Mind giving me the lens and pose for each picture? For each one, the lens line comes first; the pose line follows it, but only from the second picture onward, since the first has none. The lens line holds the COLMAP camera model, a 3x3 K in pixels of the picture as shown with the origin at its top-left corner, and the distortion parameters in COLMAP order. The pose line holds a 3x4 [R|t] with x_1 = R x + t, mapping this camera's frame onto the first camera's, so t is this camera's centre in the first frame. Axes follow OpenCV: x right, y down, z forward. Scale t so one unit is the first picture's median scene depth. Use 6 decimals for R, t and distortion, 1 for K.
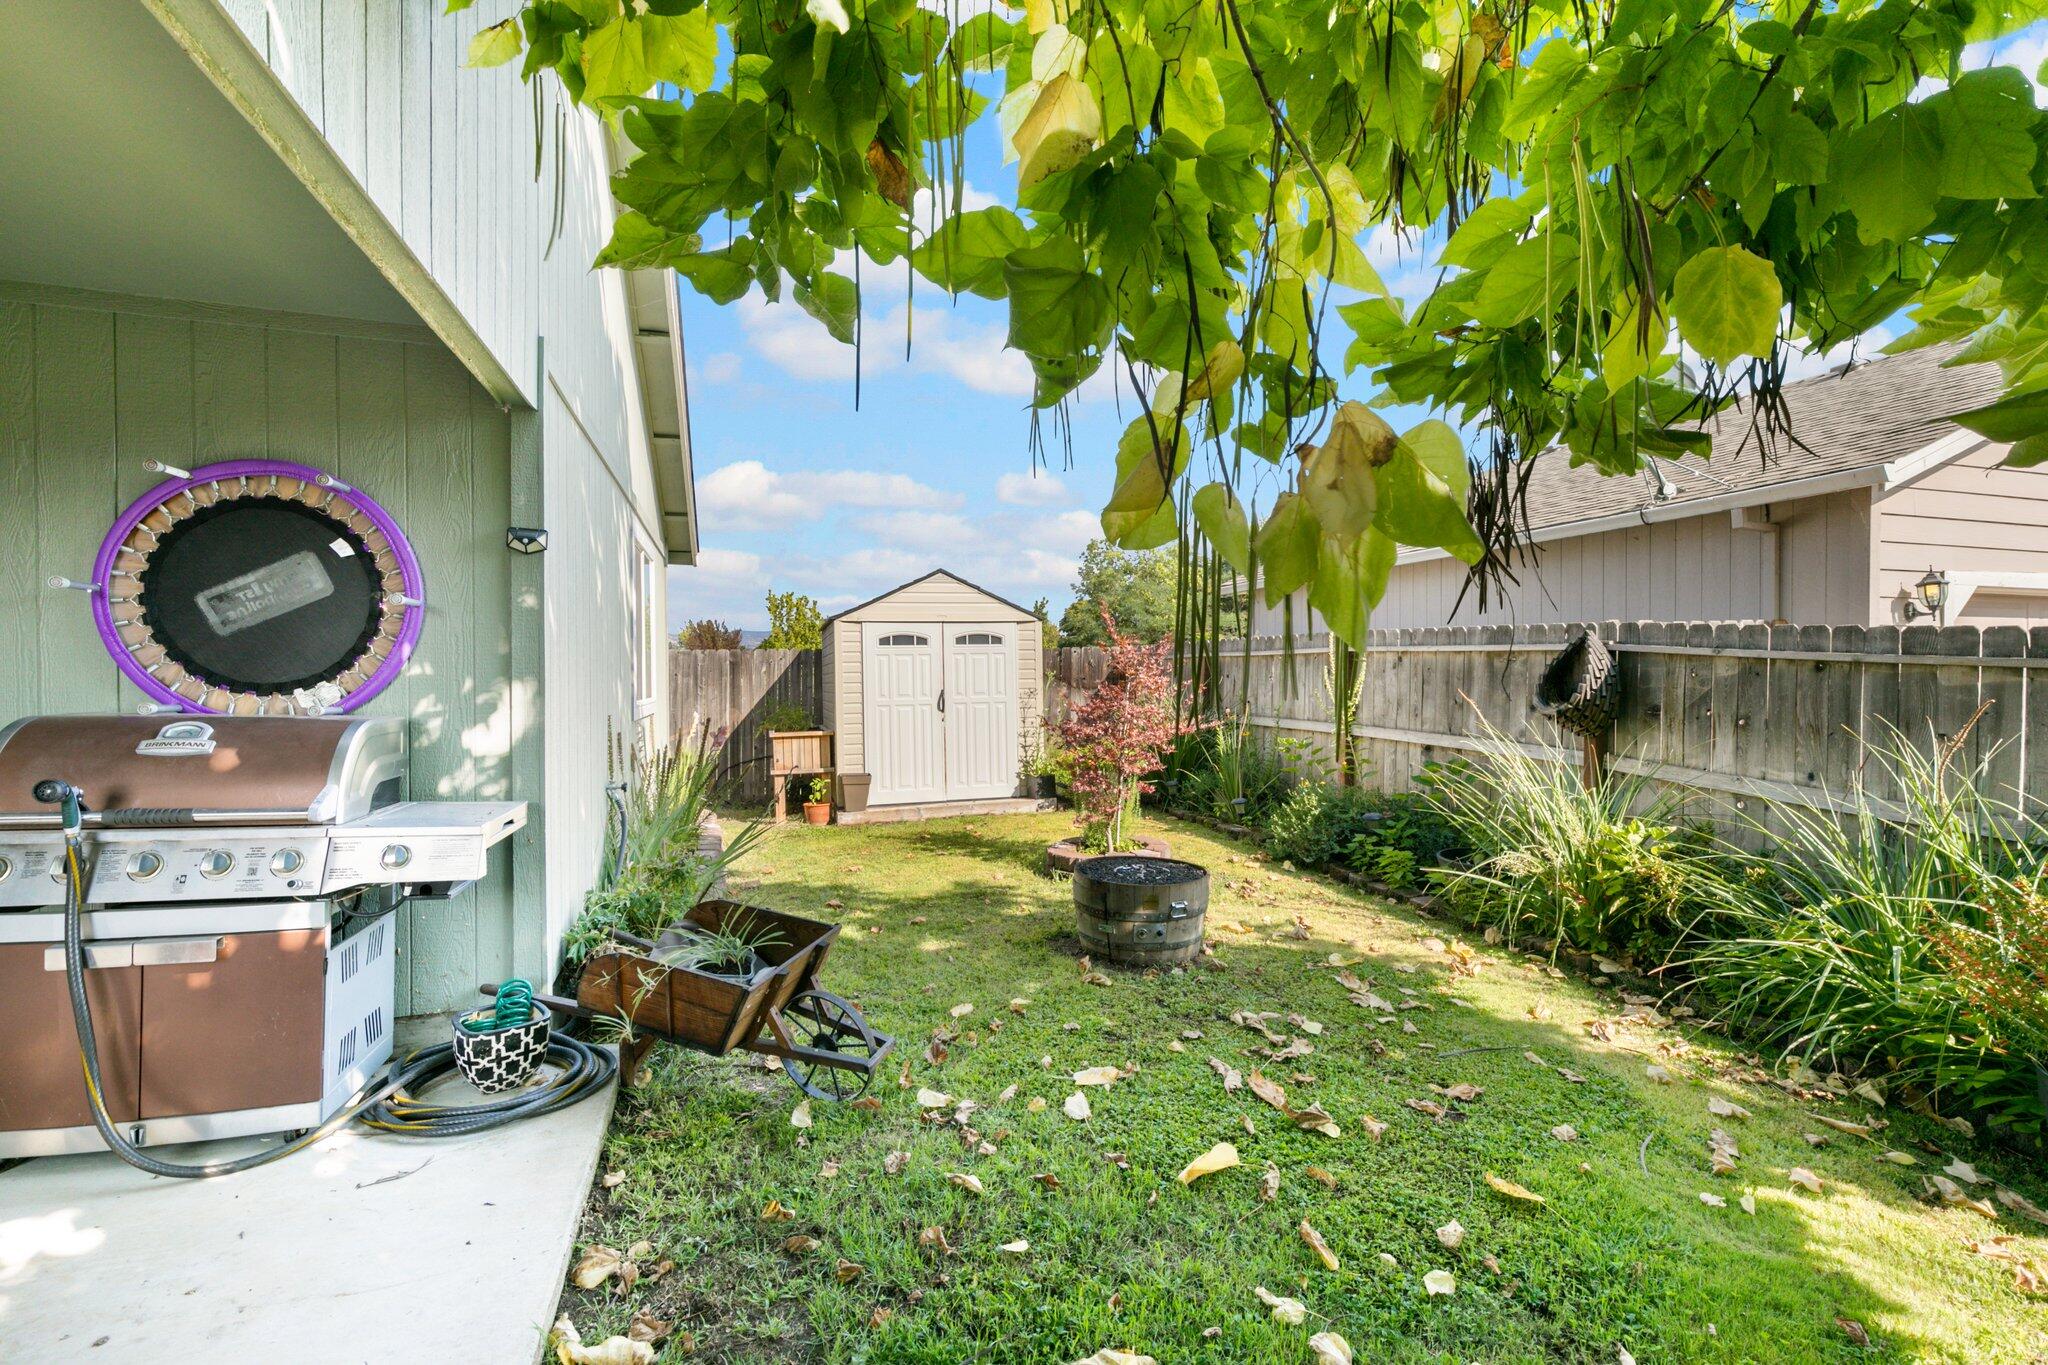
lens RADIAL K [[911.3, 0, 1041.2], [0, 911.3, 682.9], [0, 0, 1]] dist [0.003702, 0.000640]
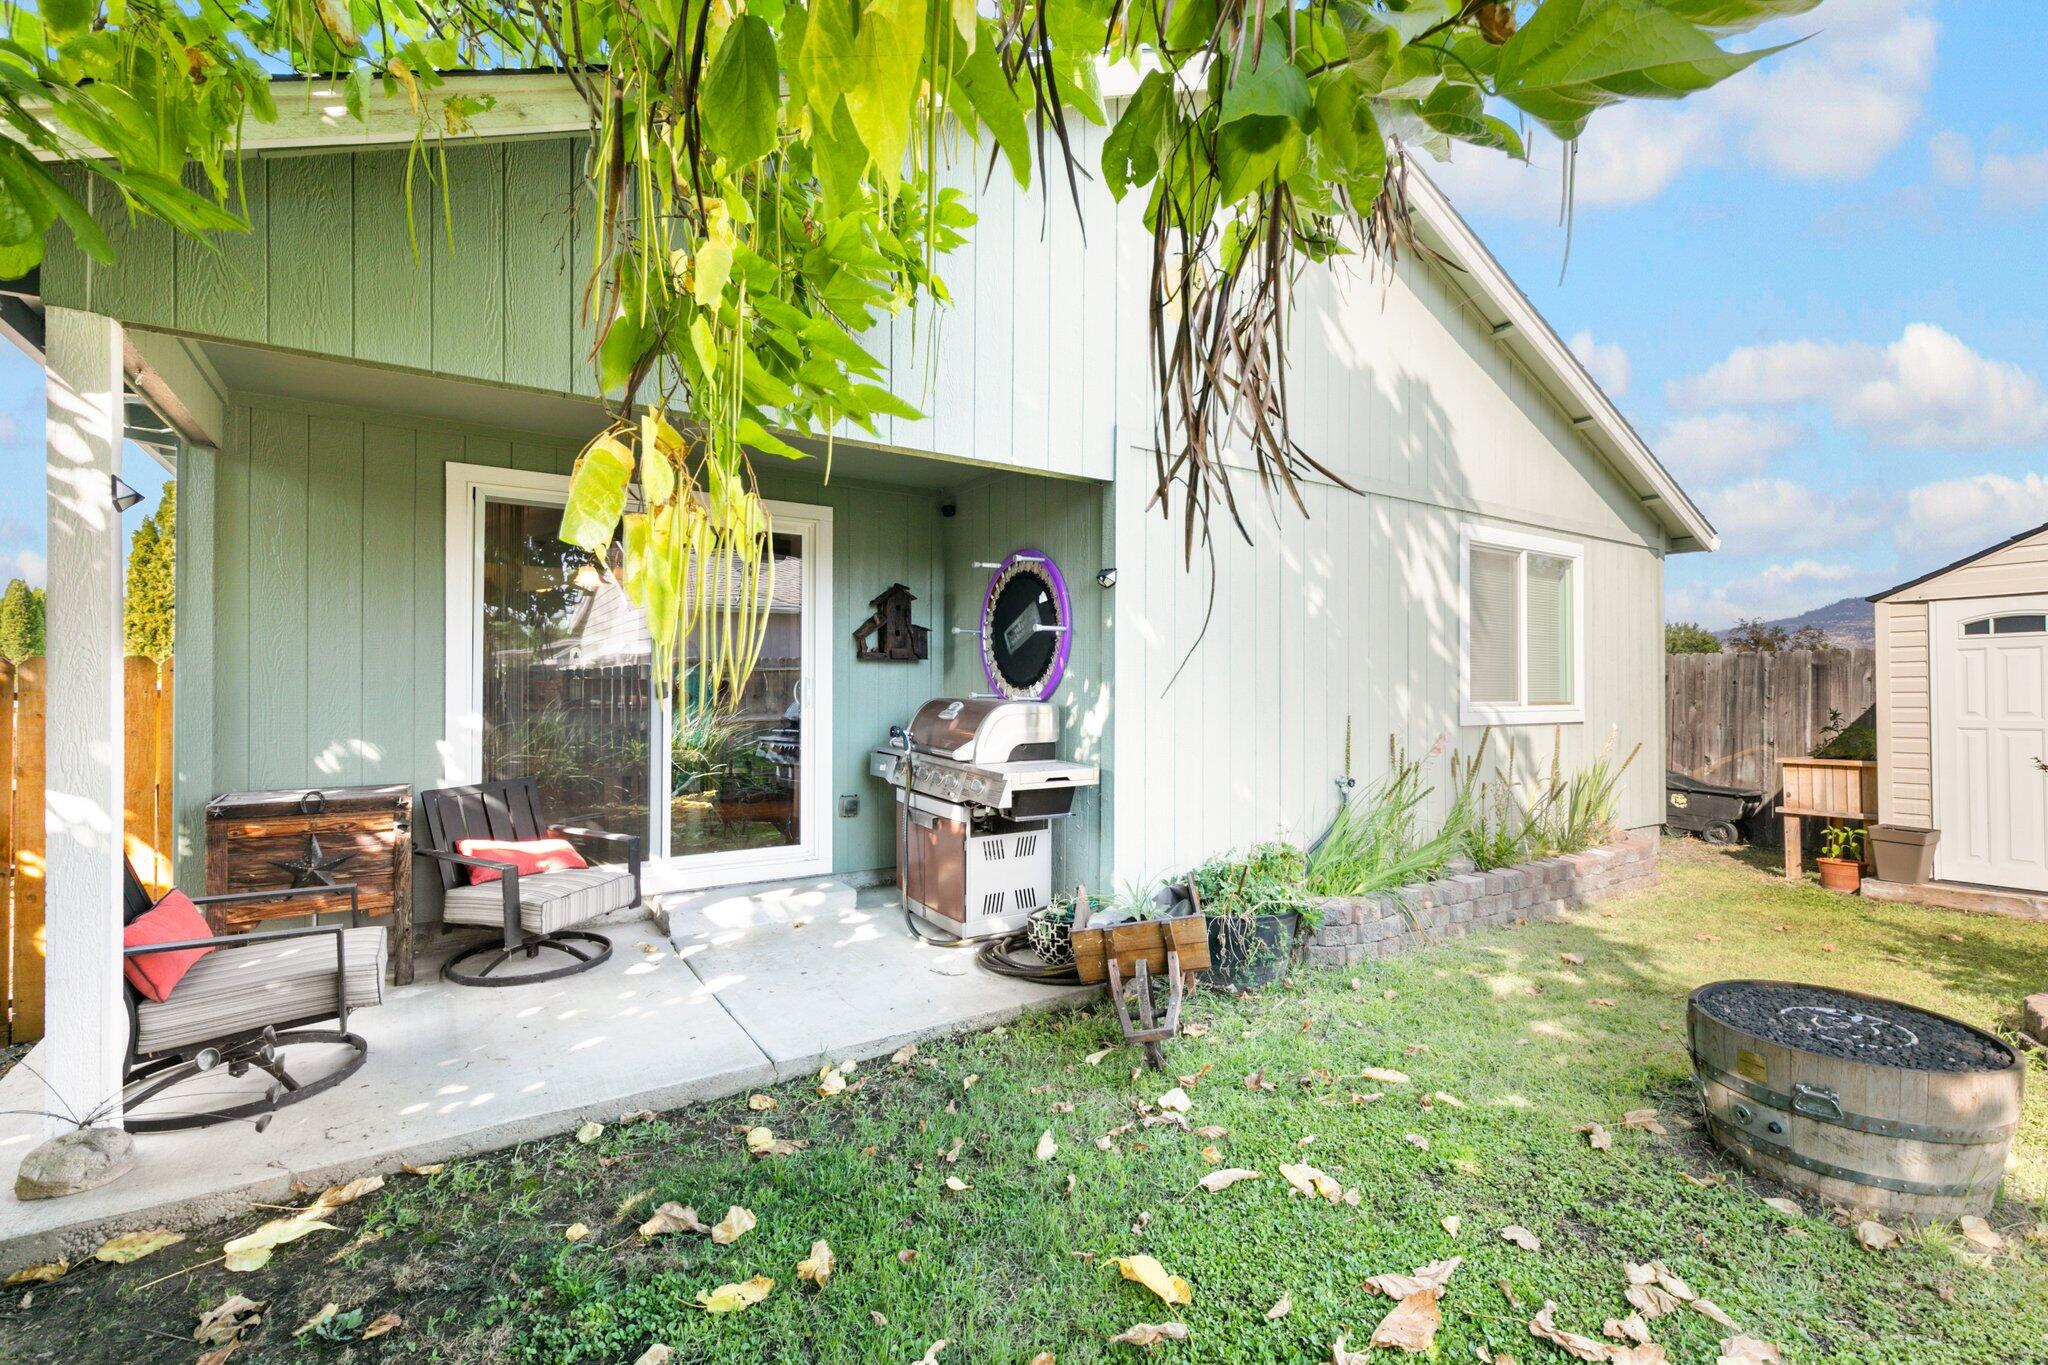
lens RADIAL K [[911.3, 0, 1041.2], [0, 911.3, 682.9], [0, 0, 1]] dist [0.003702, 0.000640]
pose [[0.276104, -0.002300, -0.961125, 0.737200], [-0.010984, 0.999924, -0.005549, 0.009844], [0.961065, 0.012089, 0.276057, 0.541530]]
